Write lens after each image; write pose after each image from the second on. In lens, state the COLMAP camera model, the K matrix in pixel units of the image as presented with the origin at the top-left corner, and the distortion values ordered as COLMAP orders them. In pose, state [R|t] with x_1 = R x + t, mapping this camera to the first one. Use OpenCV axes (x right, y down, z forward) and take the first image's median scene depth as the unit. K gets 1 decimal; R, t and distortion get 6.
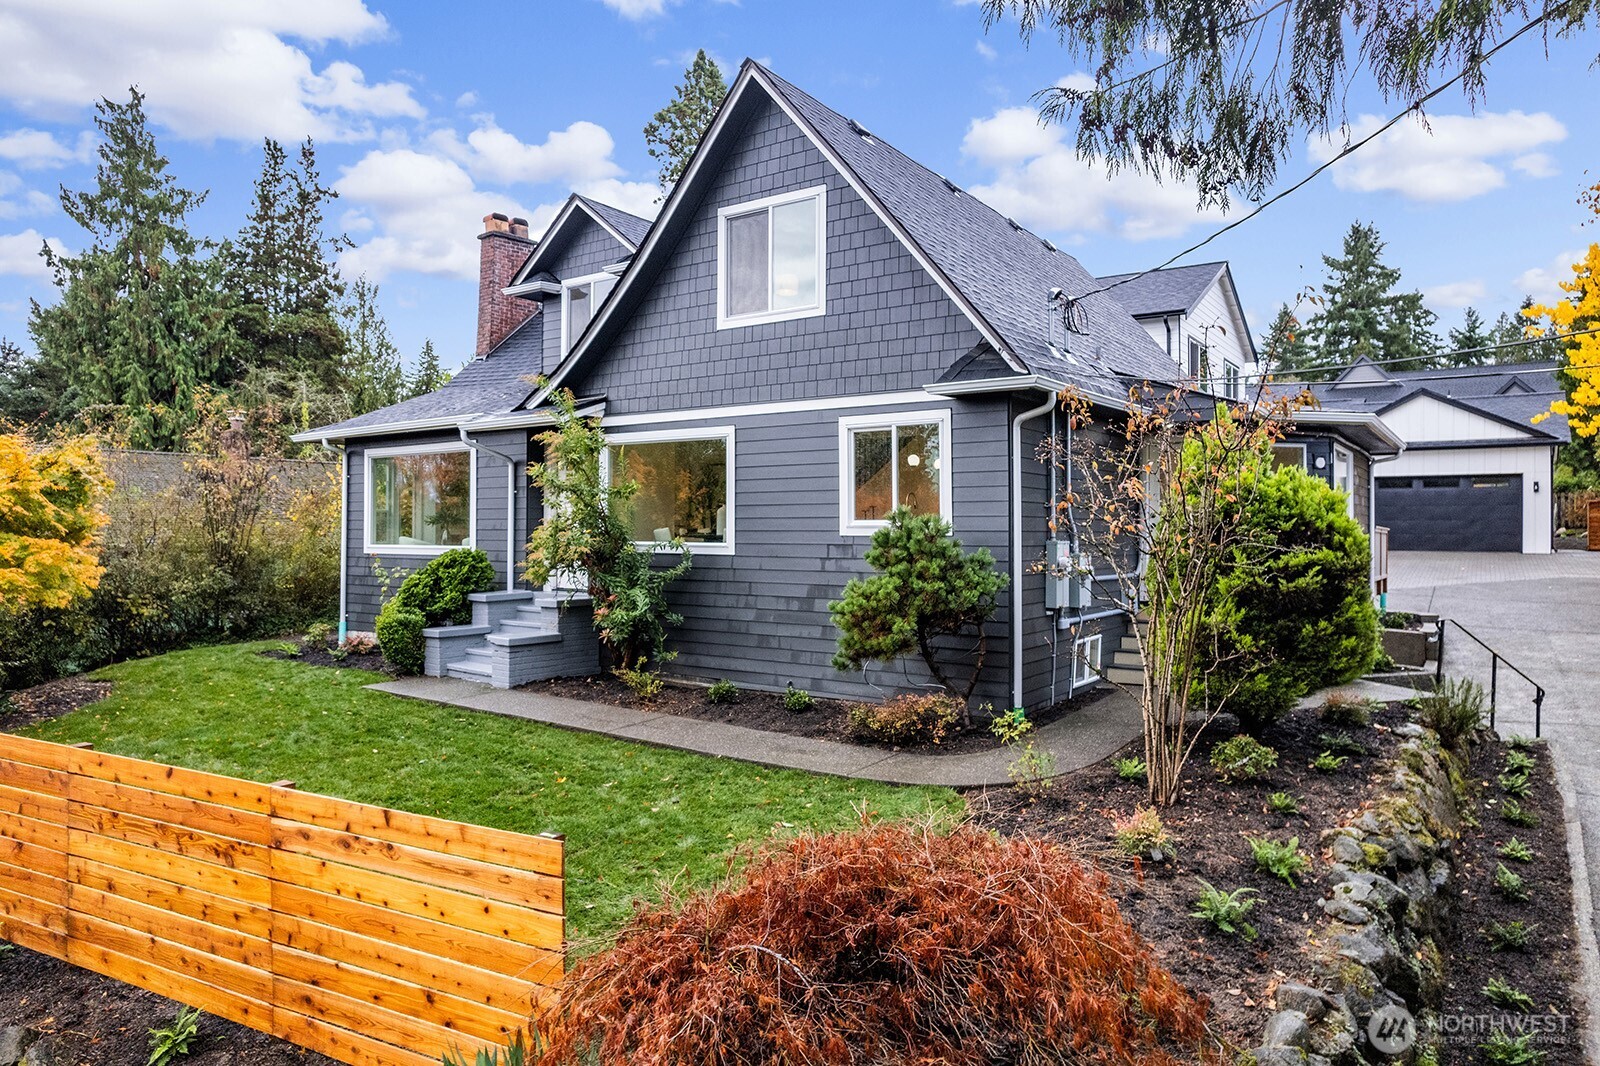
lens RADIAL K [[1029.4, 0, 837.4], [0, 1029.4, 501.1], [0, 0, 1]] dist [-0.082981, 0.062545]
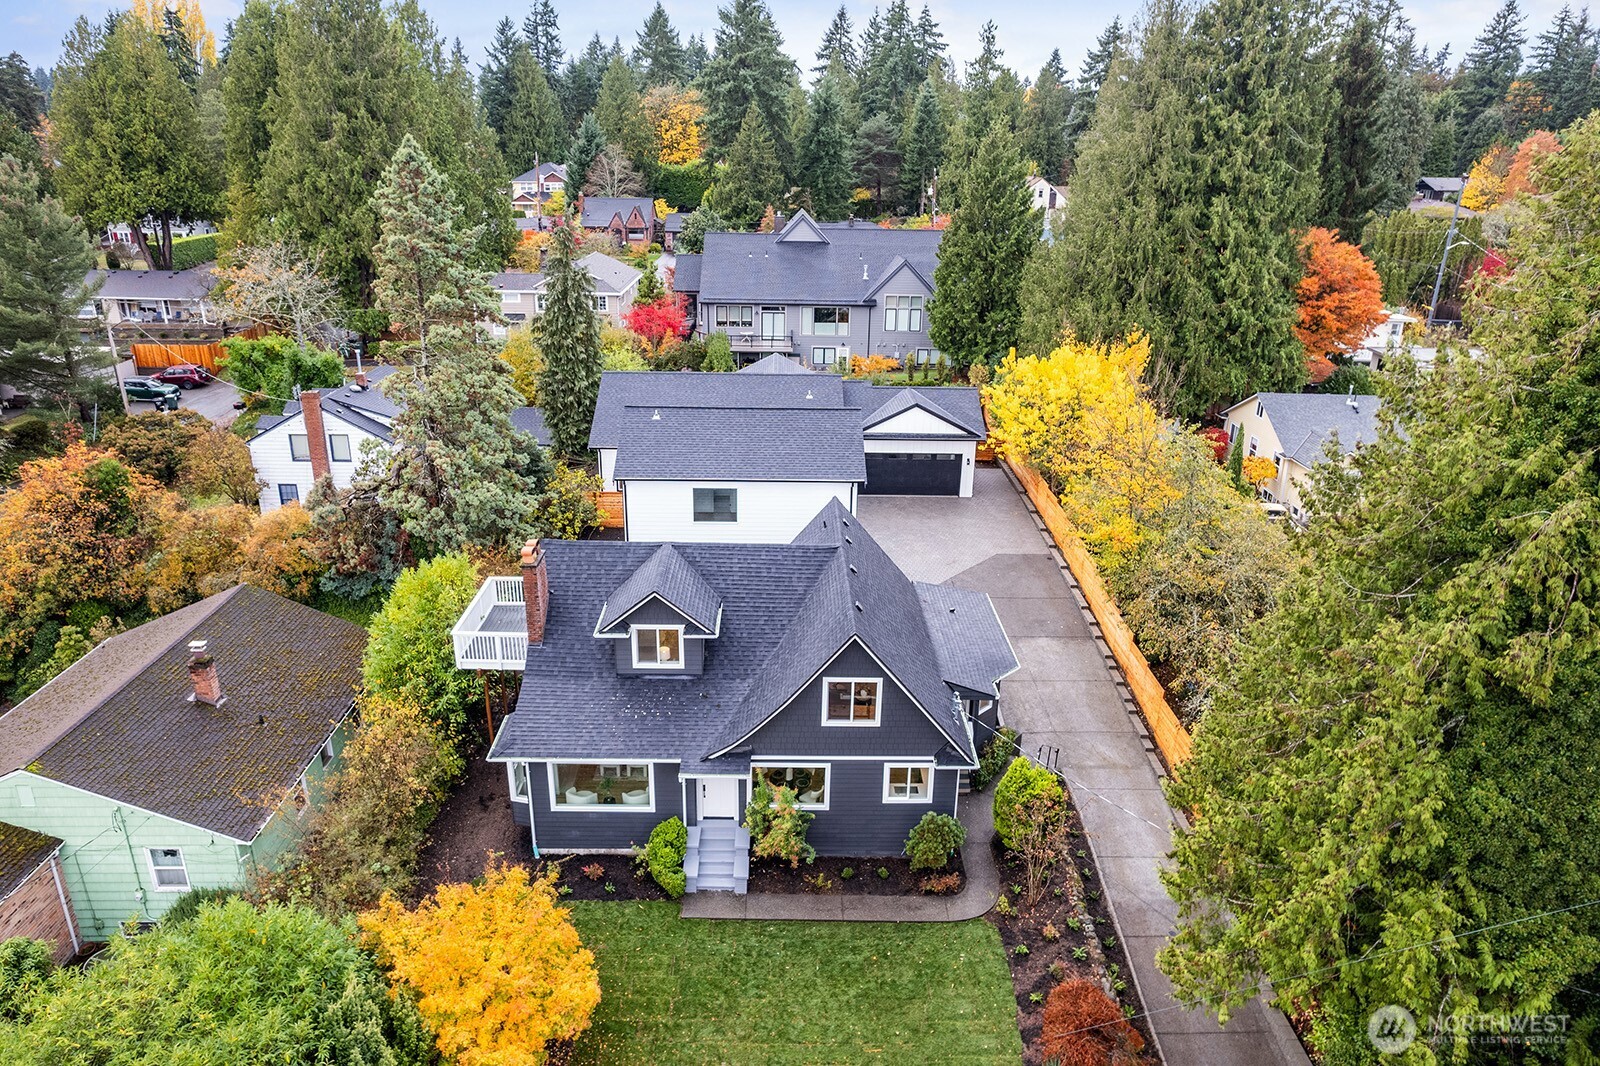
lens RADIAL K [[1027.0, 0, 793.1], [0, 1027.0, 494.2], [0, 0, 1]] dist [-0.030525, 0.000913]
pose [[0.828258, -0.171869, 0.533338, -1.285527], [-0.026507, 0.938717, 0.343668, -1.422157], [-0.559719, -0.298783, 0.772944, -0.535535]]
